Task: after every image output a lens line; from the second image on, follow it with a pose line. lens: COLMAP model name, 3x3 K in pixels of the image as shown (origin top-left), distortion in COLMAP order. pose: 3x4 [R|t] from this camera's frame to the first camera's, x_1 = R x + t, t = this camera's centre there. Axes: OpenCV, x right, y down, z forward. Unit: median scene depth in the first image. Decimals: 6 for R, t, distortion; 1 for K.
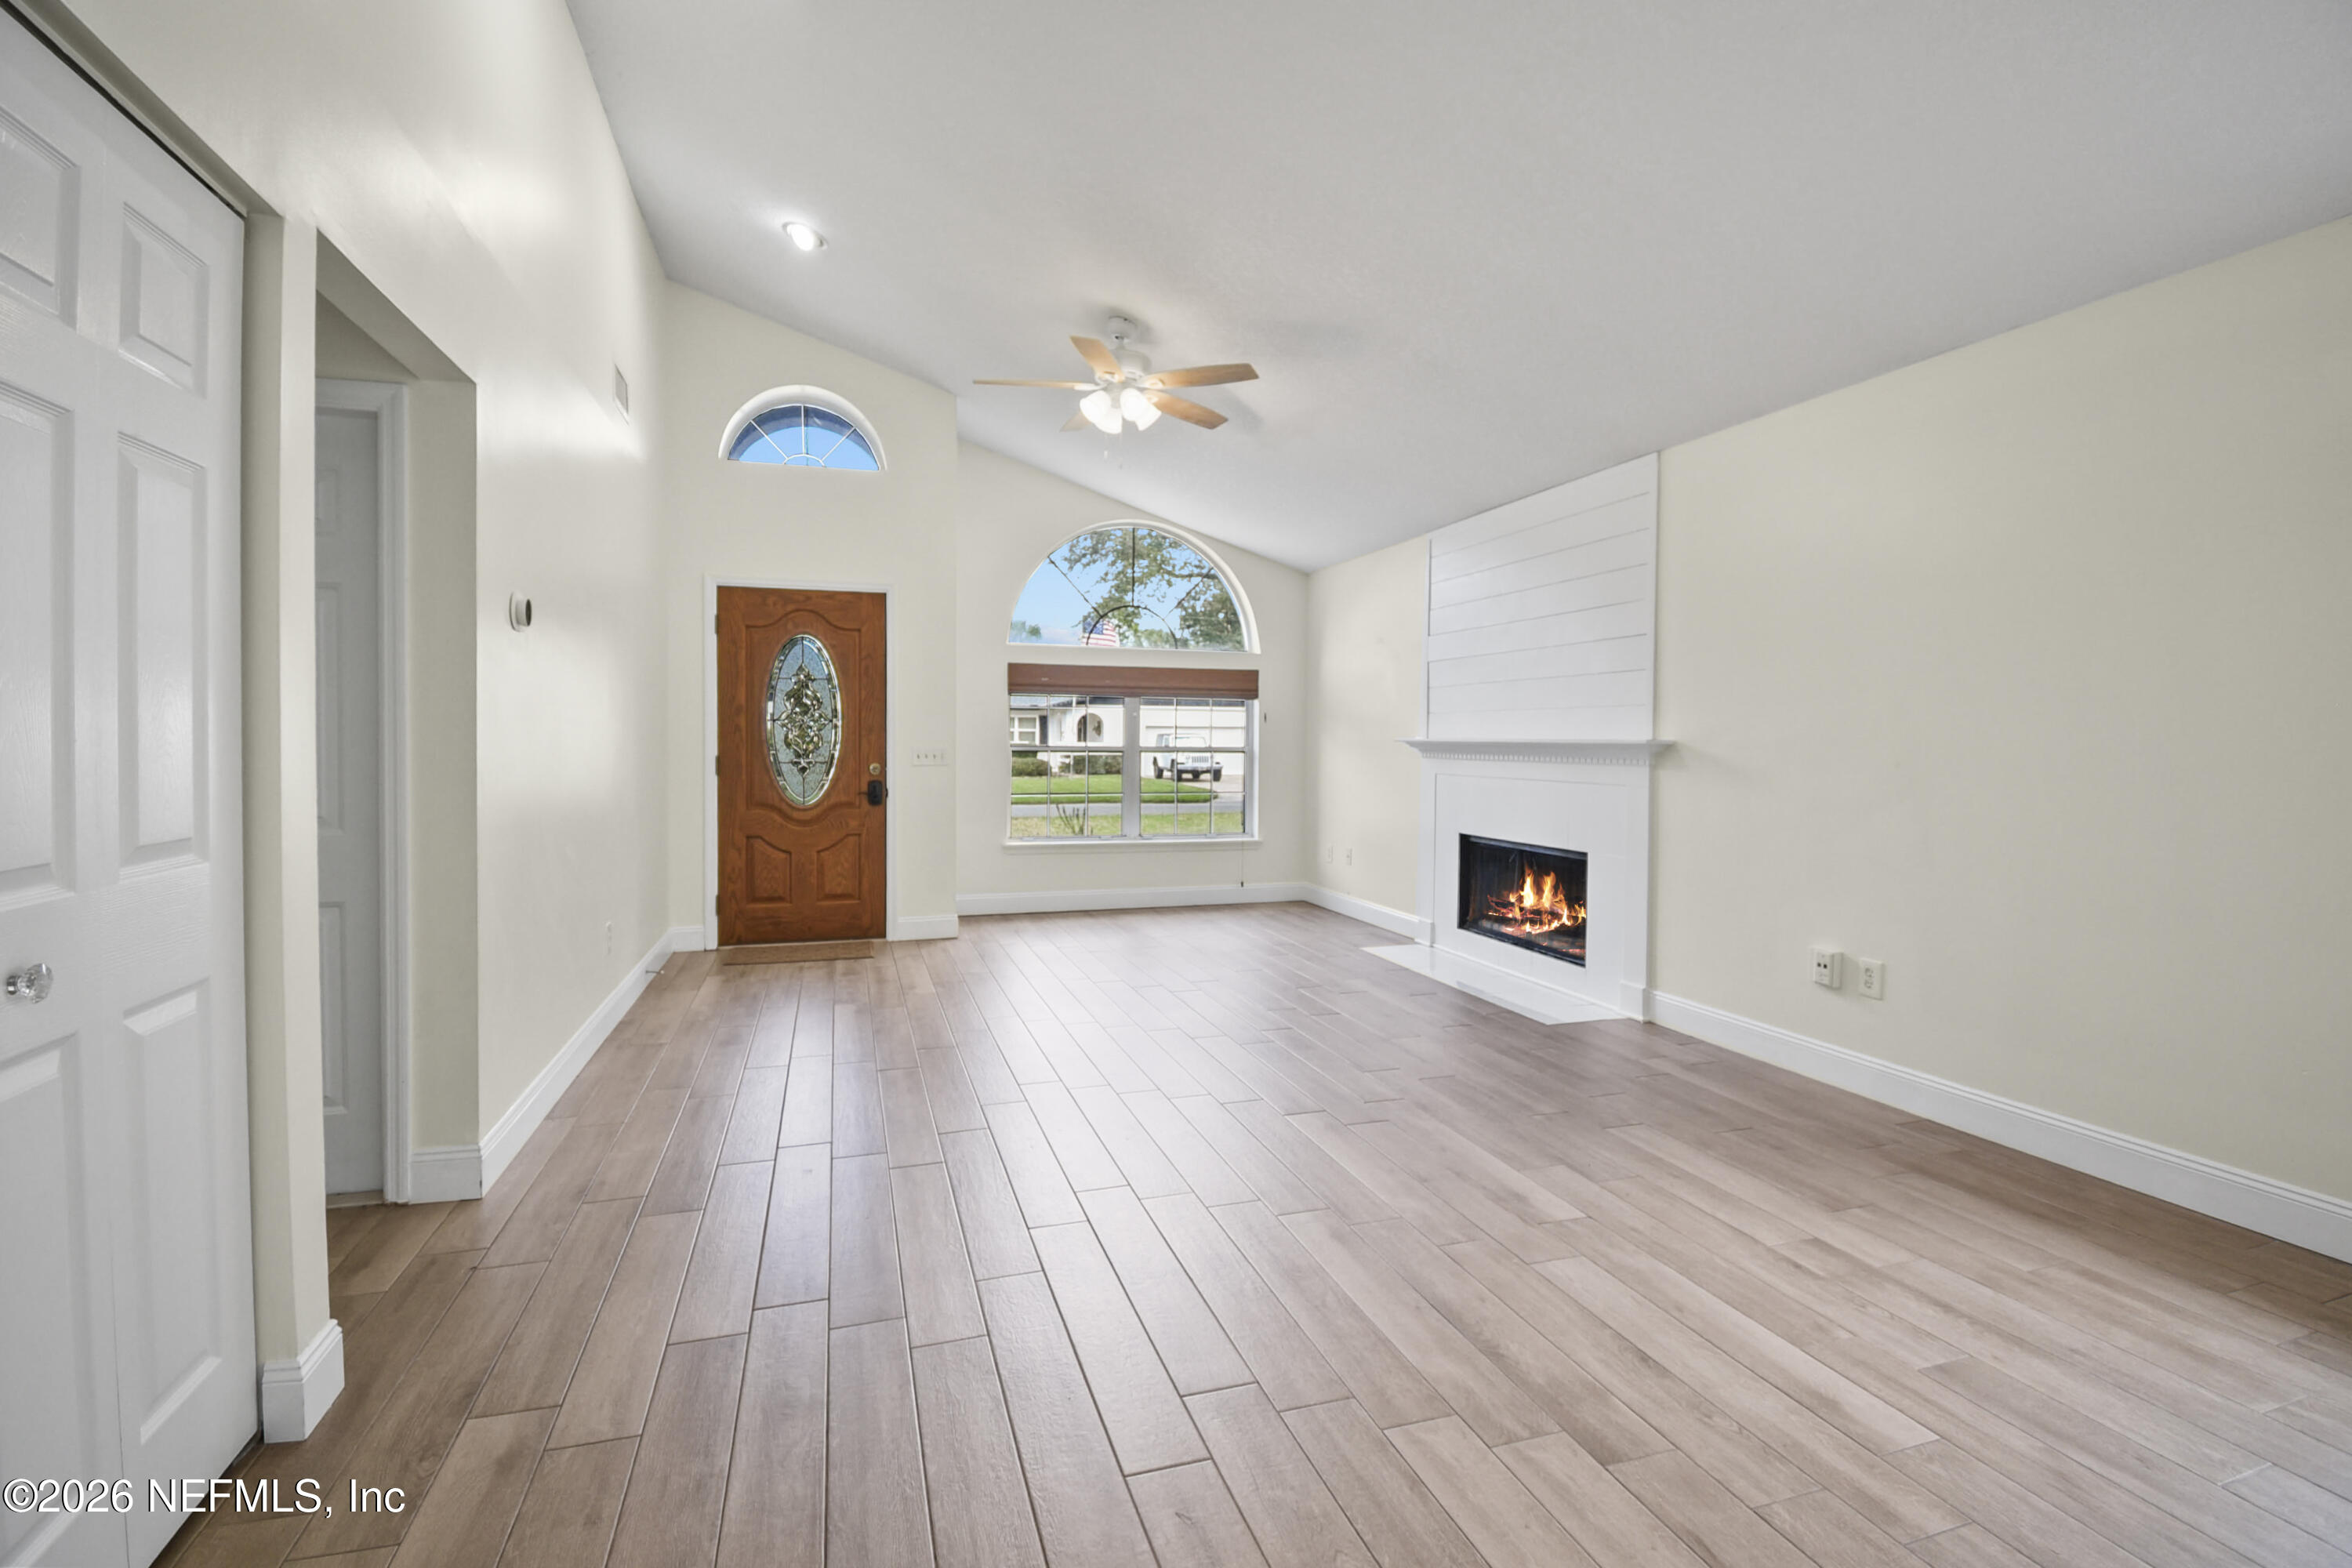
lens RADIAL K [[1048.0, 0, 1166.3], [0, 1048.0, 761.1], [0, 0, 1]] dist [0.000397, -0.008871]
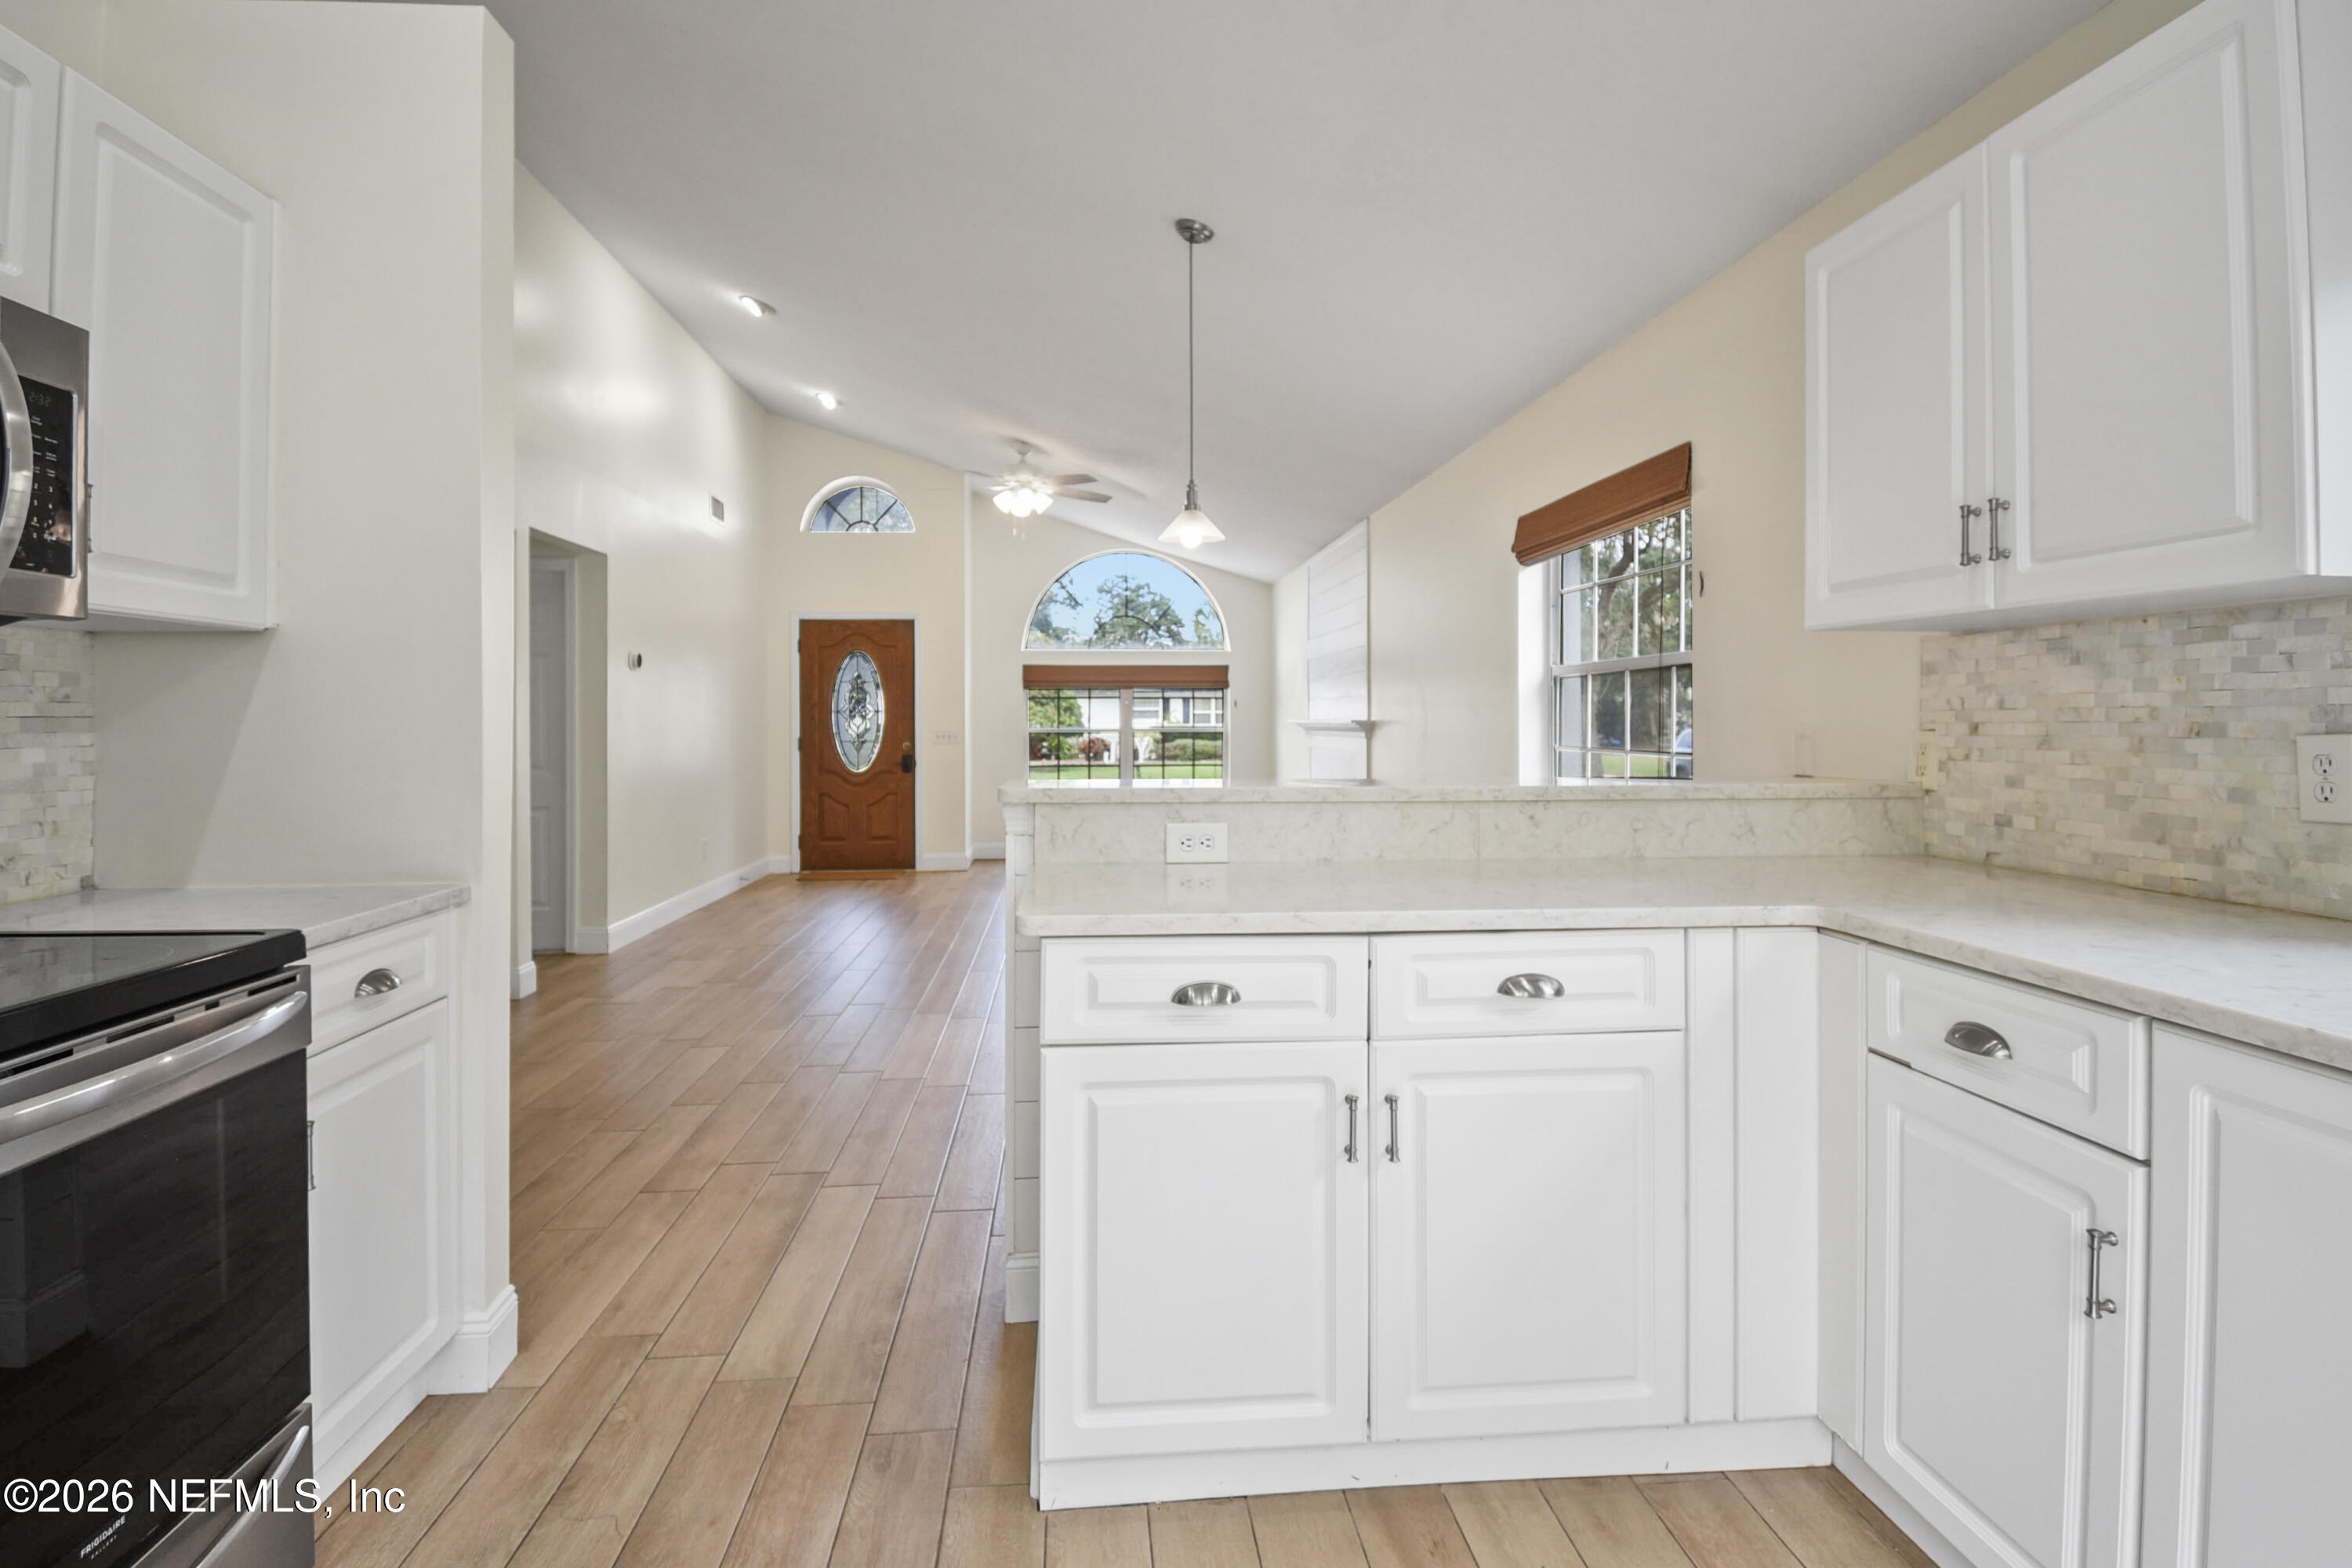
lens RADIAL K [[1156.3, 0, 1175.3], [0, 1156.3, 712.2], [0, 0, 1]] dist [-0.004456, -0.002504]
pose [[0.977796, -0.012472, -0.209189, 0.408940], [0.006488, 0.999550, -0.029270, 0.010054], [0.209460, 0.027263, 0.977437, -0.443553]]
